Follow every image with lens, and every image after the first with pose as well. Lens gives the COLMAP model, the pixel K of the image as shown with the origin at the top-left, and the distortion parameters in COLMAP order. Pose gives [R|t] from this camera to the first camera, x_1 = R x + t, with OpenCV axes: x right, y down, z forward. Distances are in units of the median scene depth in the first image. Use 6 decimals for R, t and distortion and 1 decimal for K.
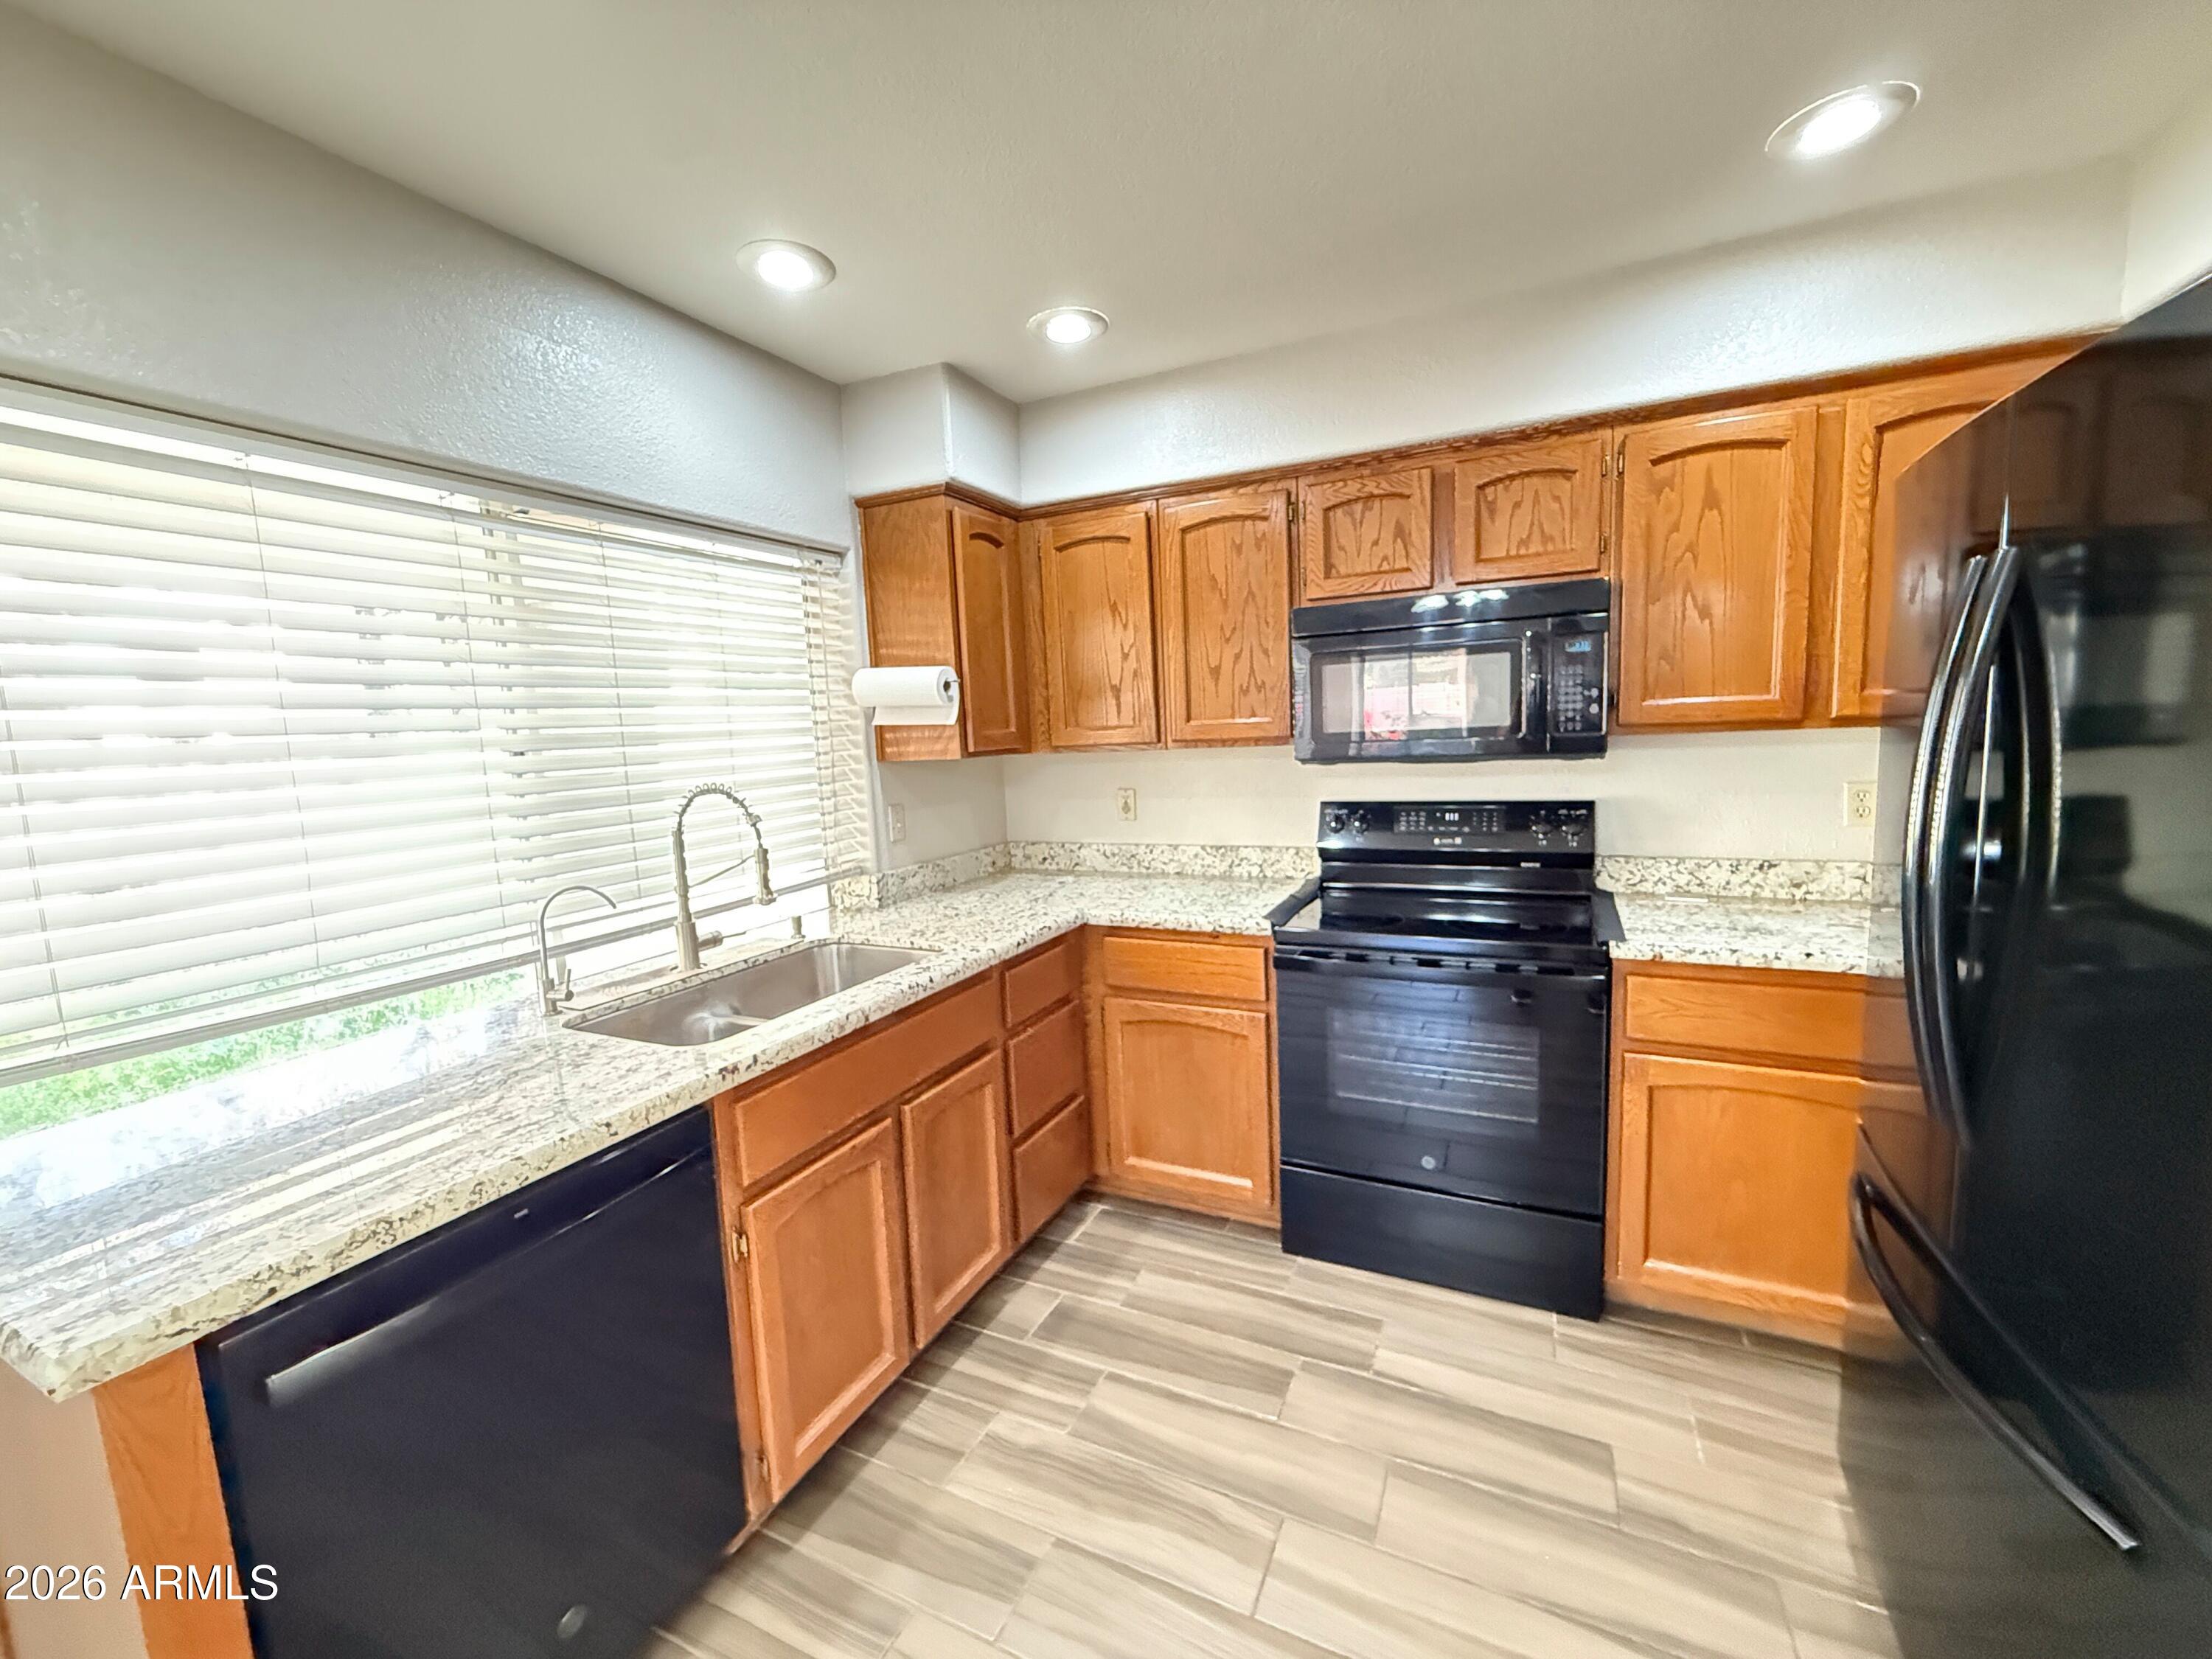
lens RADIAL K [[895.6, 0, 1103.2], [0, 895.6, 826.1], [0, 0, 1]] dist [0.002981, 0.000110]
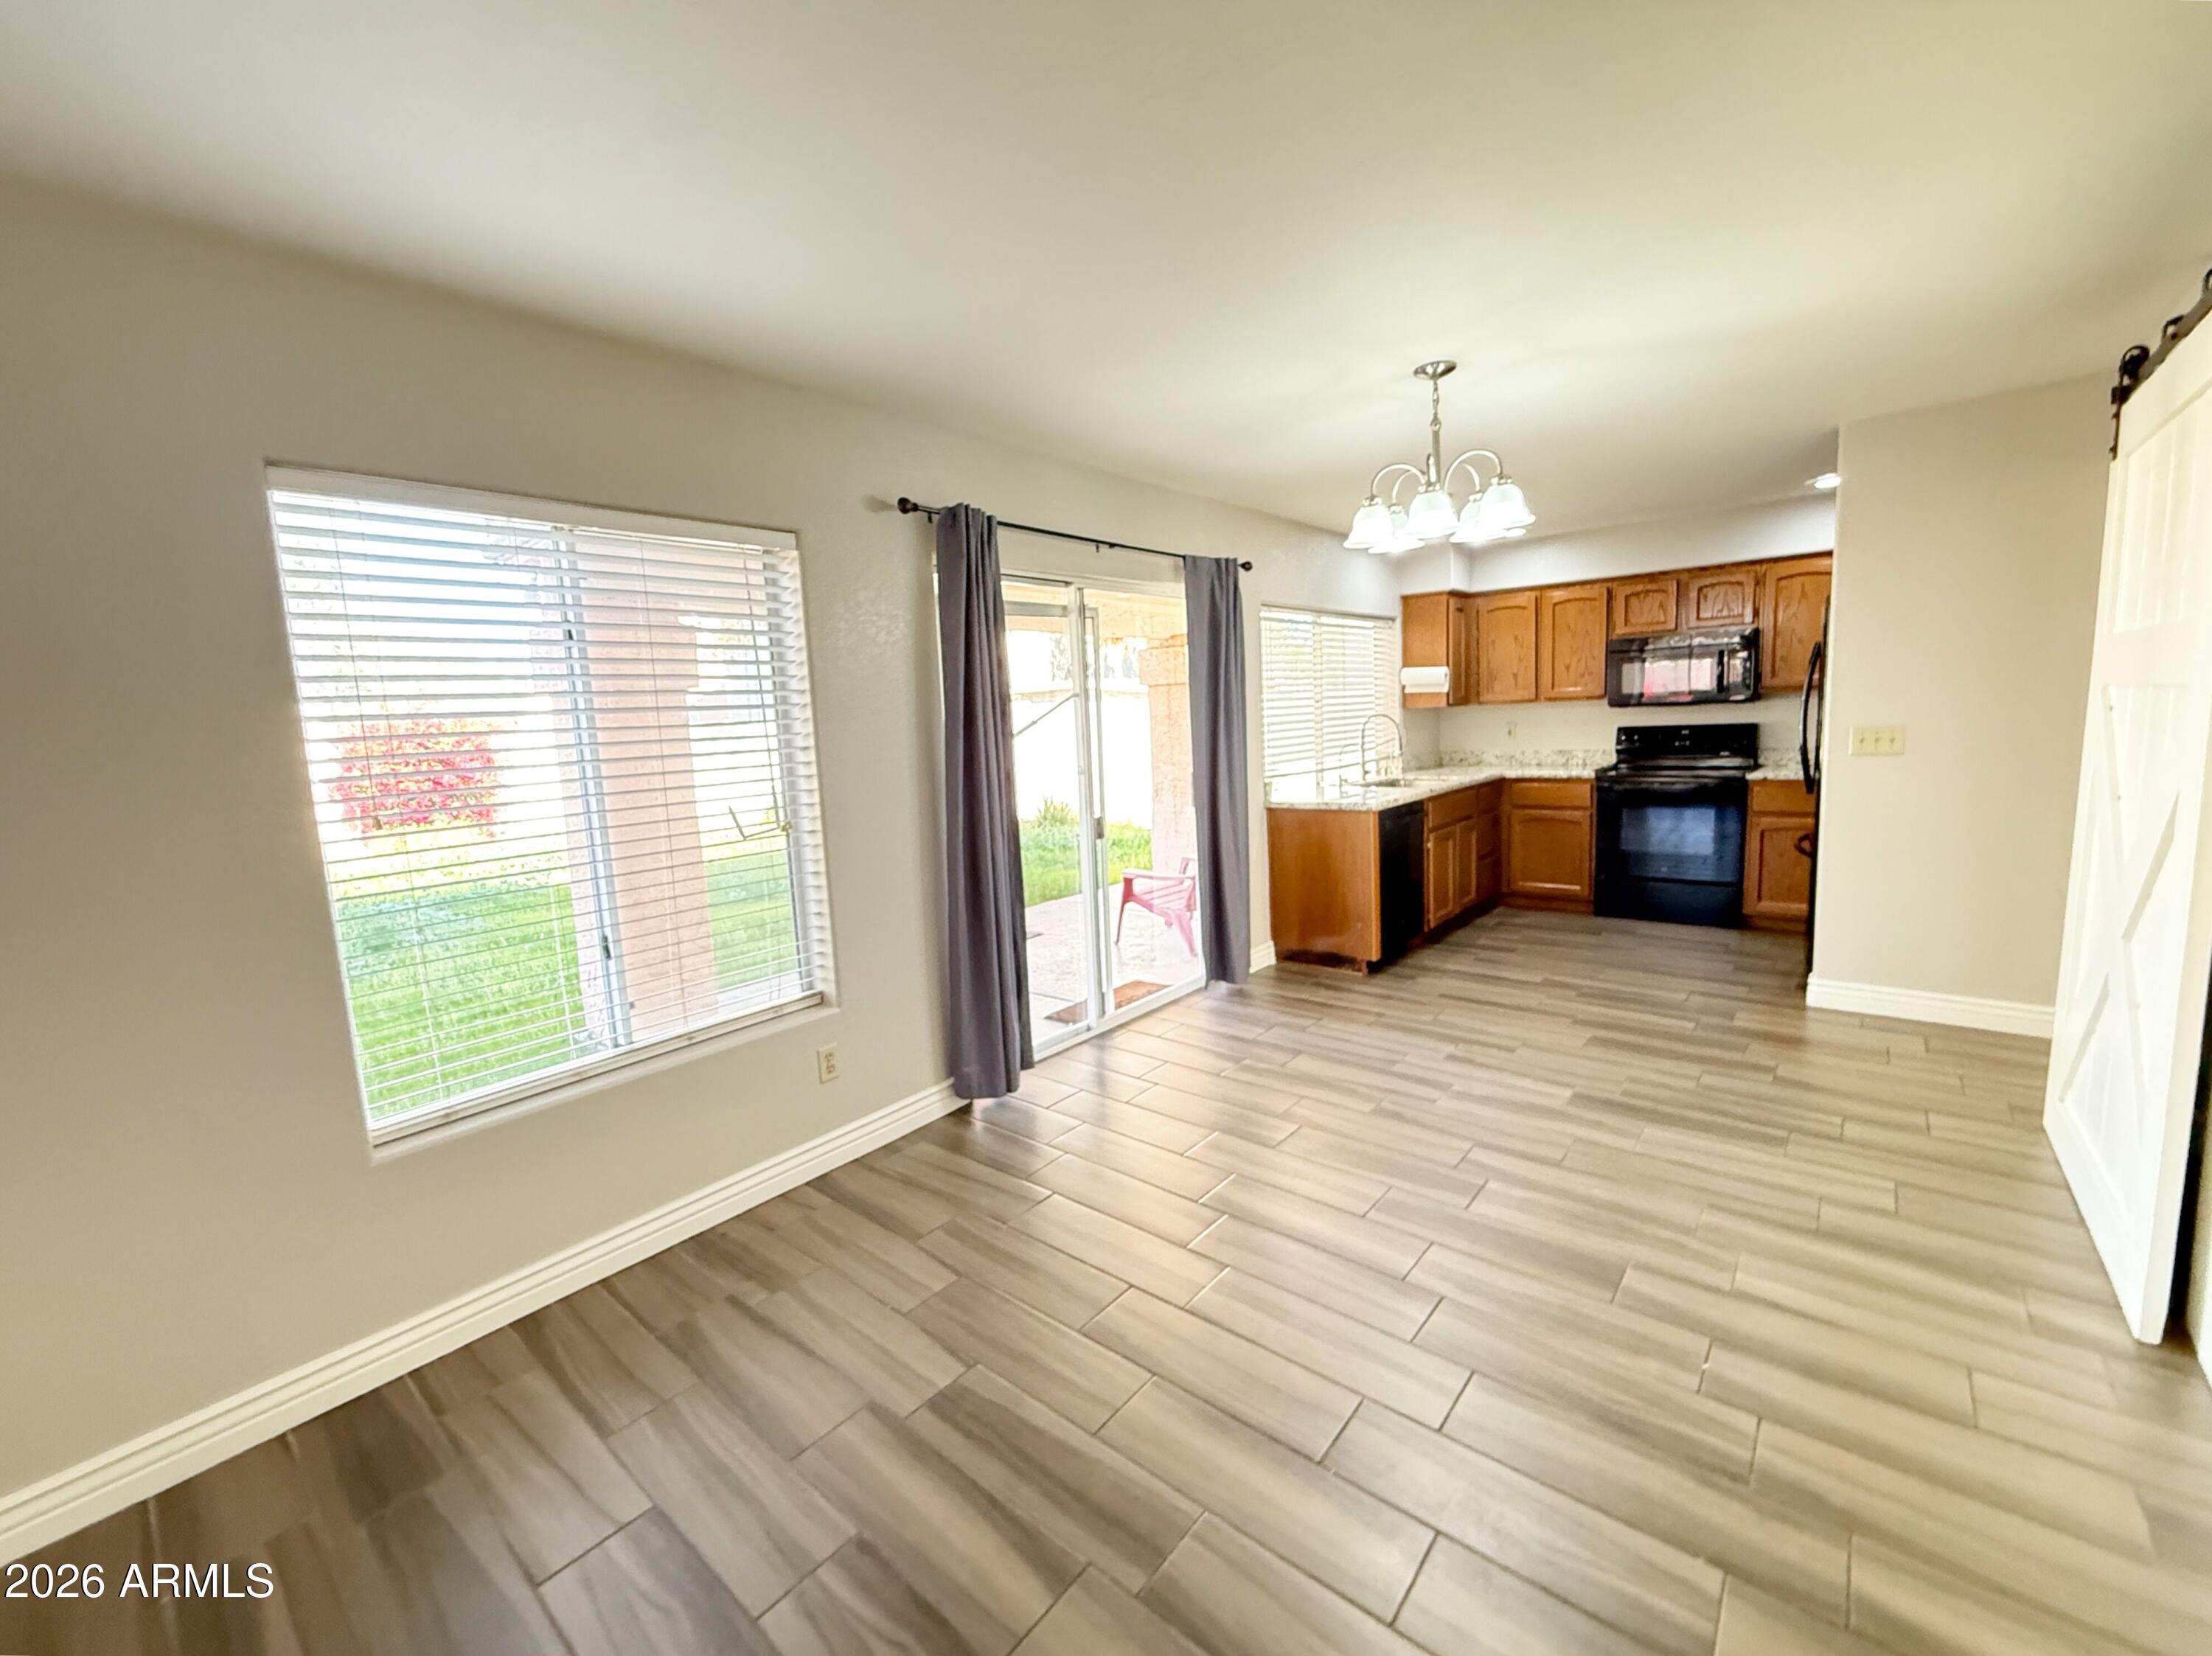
lens RADIAL K [[895.5, 0, 1103.2], [0, 895.5, 824.6], [0, 0, 1]] dist [0.002981, 0.000110]
pose [[0.968575, 0.027366, -0.247211, -0.471239], [-0.022386, 0.999486, 0.022931, 0.211568], [0.247712, -0.016676, 0.968690, -1.586438]]
